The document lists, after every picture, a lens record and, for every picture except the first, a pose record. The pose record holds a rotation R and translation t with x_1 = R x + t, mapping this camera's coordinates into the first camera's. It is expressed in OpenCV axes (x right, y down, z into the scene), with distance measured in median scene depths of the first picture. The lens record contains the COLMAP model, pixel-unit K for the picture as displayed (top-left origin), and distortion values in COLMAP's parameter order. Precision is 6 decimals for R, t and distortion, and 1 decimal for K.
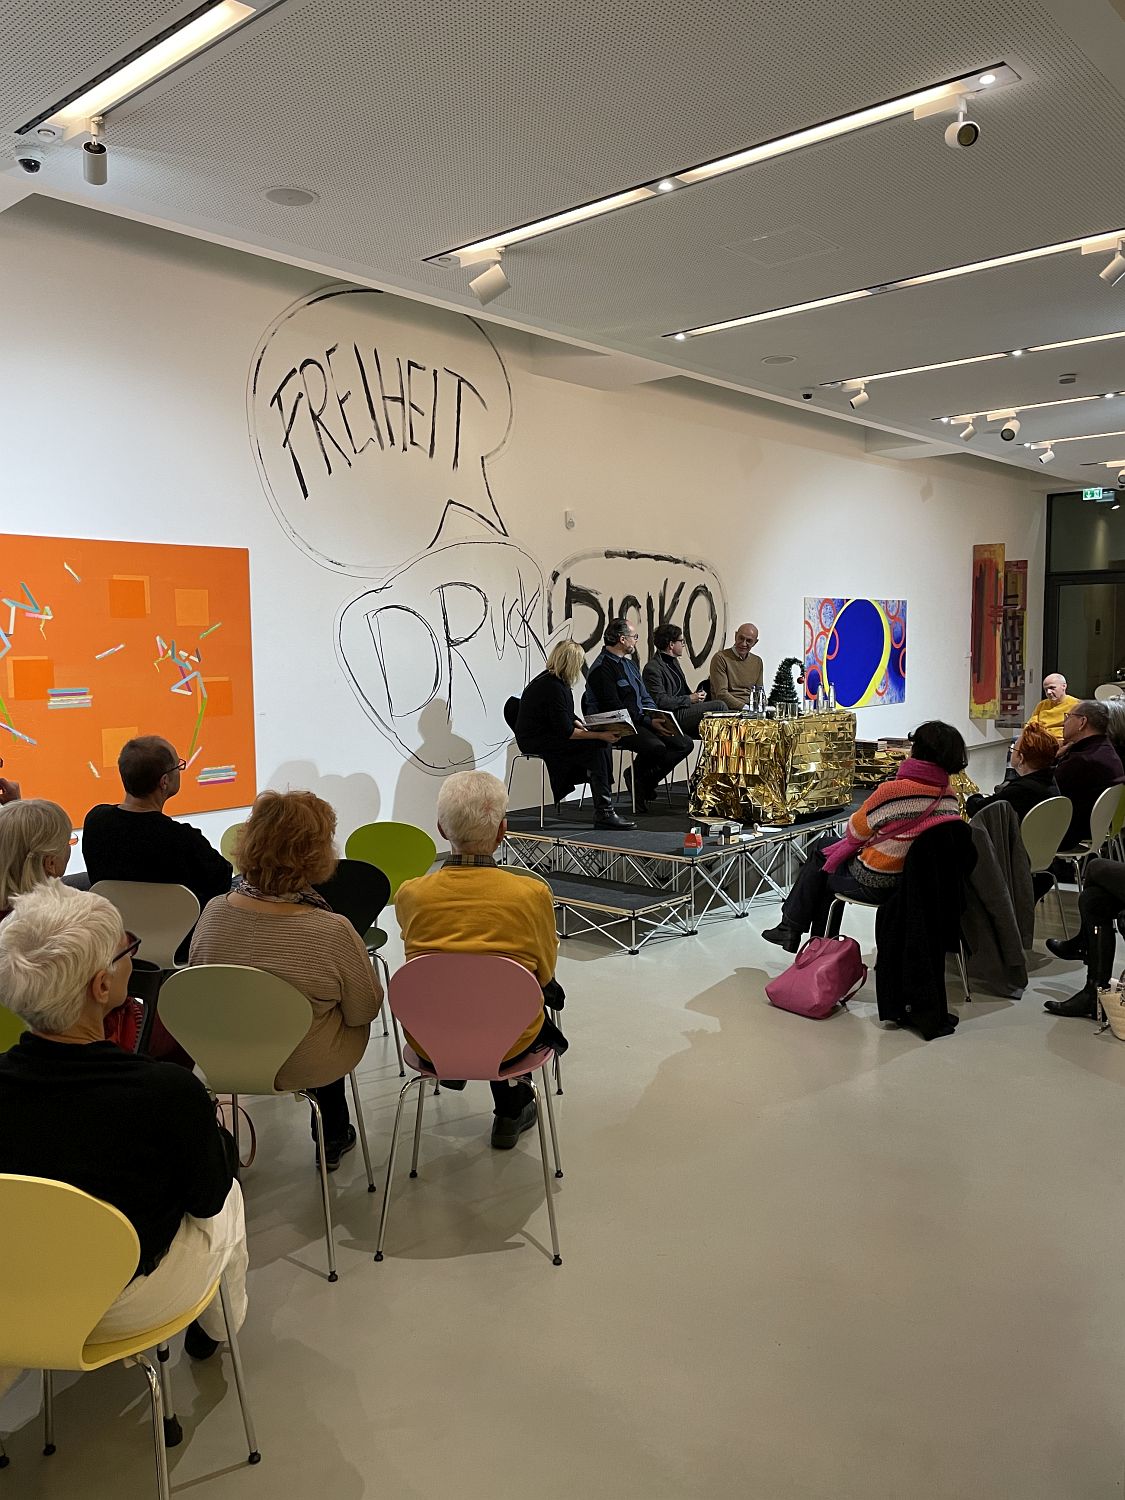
lens RADIAL K [[1134.1, 0, 559.3], [0, 1134.1, 736.8], [0, 0, 1]] dist [0.104205, -0.164535]
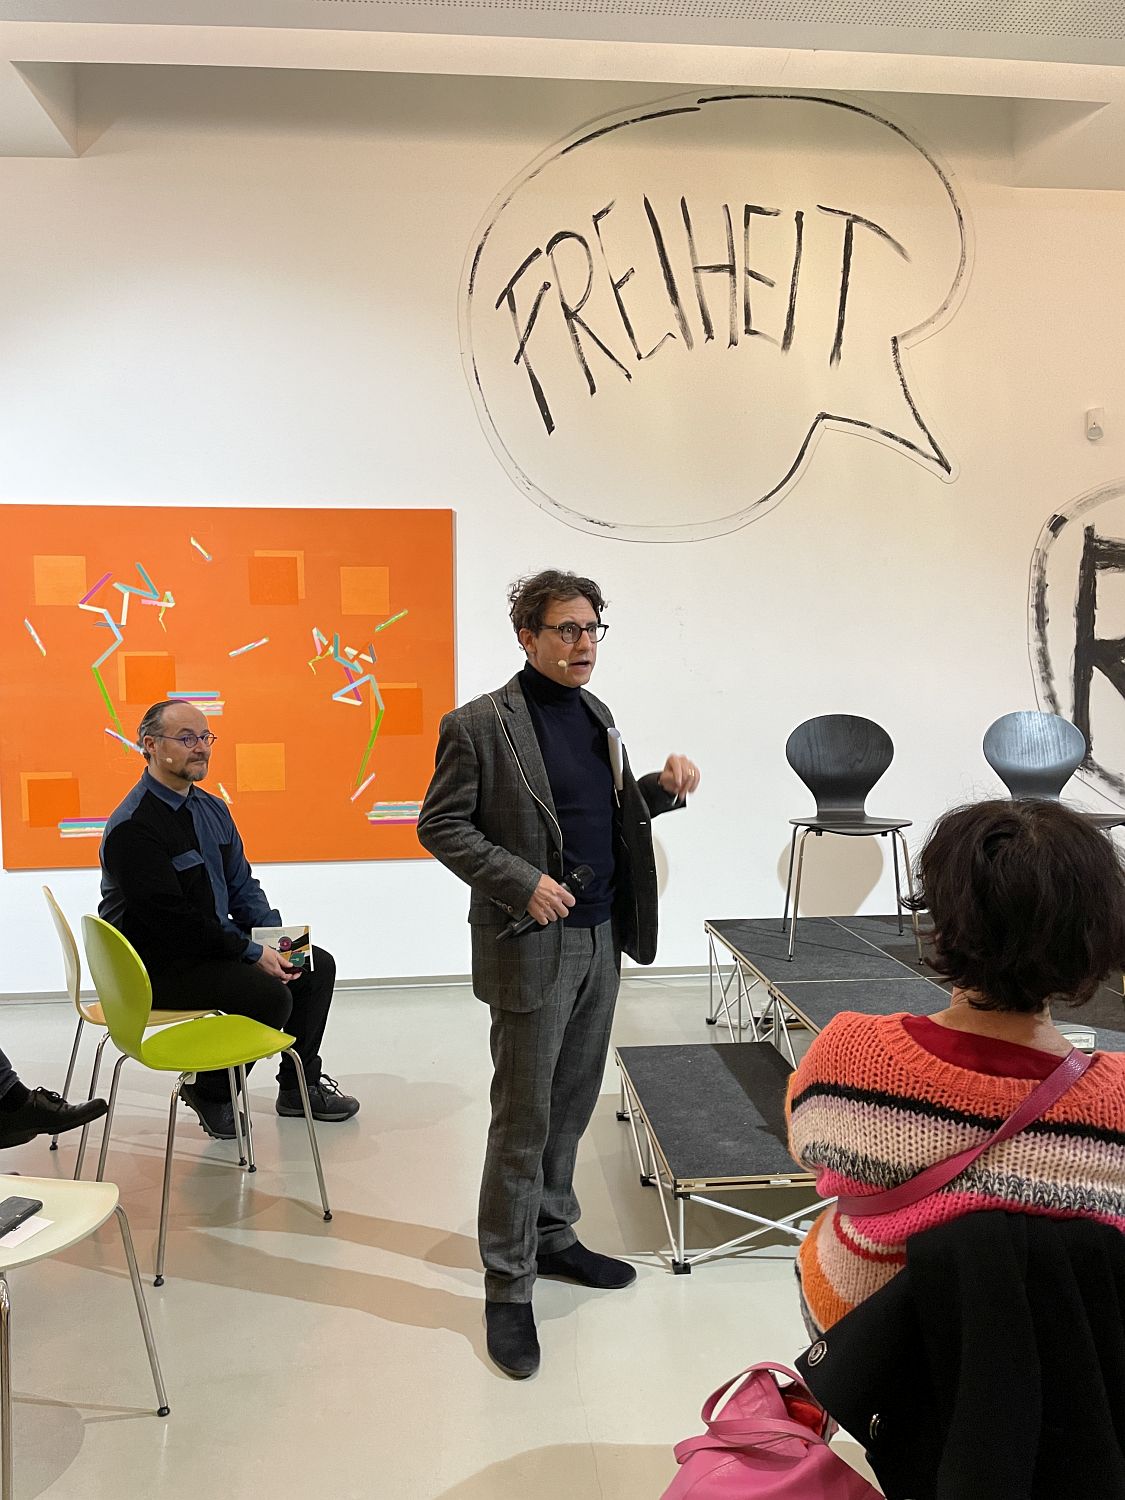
lens RADIAL K [[1134.9, 0, 562.1], [0, 1134.9, 751.8], [0, 0, 1]] dist [0.097463, -0.135897]
pose [[0.733356, 0.047054, -0.678214, 0.239911], [-0.057230, 0.998334, 0.007382, -0.015326], [0.677432, 0.033401, 0.734827, 0.434713]]
